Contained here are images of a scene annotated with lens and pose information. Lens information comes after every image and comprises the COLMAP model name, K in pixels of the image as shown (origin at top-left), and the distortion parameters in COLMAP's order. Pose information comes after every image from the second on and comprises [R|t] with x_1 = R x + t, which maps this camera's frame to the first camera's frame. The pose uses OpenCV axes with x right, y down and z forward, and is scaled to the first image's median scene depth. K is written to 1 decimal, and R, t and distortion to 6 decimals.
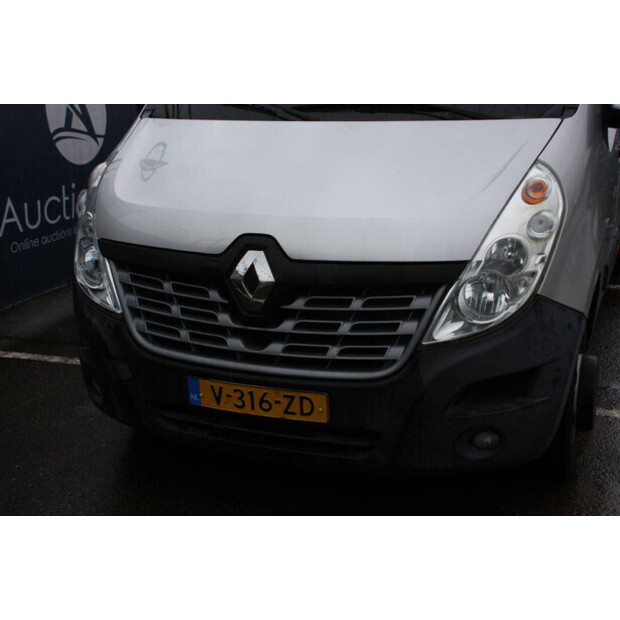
lens RADIAL K [[839.2, 0, 310.0], [0, 839.2, 310.0], [0, 0, 1]] dist [0.021355, 0.015394]
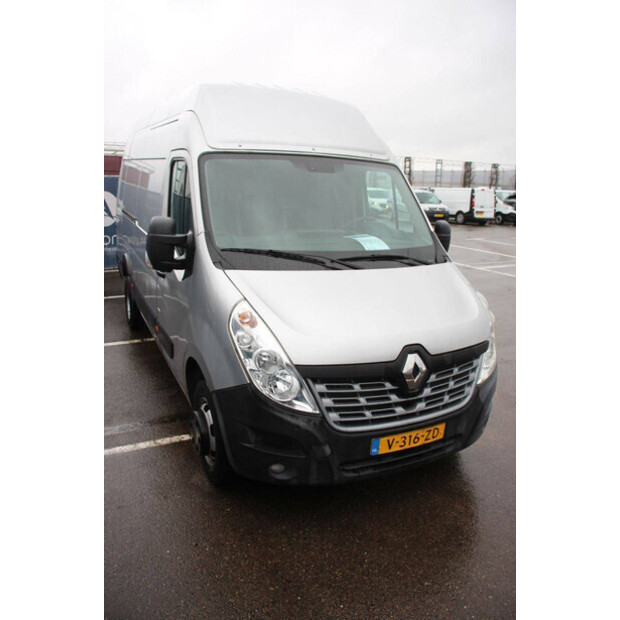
lens RADIAL K [[509.4, 0, 310.0], [0, 509.4, 310.0], [0, 0, 1]] dist [-0.181481, 0.169054]
pose [[0.670654, -0.134279, 0.729515, -0.919301], [0.151489, 0.987545, 0.042508, -0.228610], [-0.726136, 0.082005, 0.682643, 0.437287]]
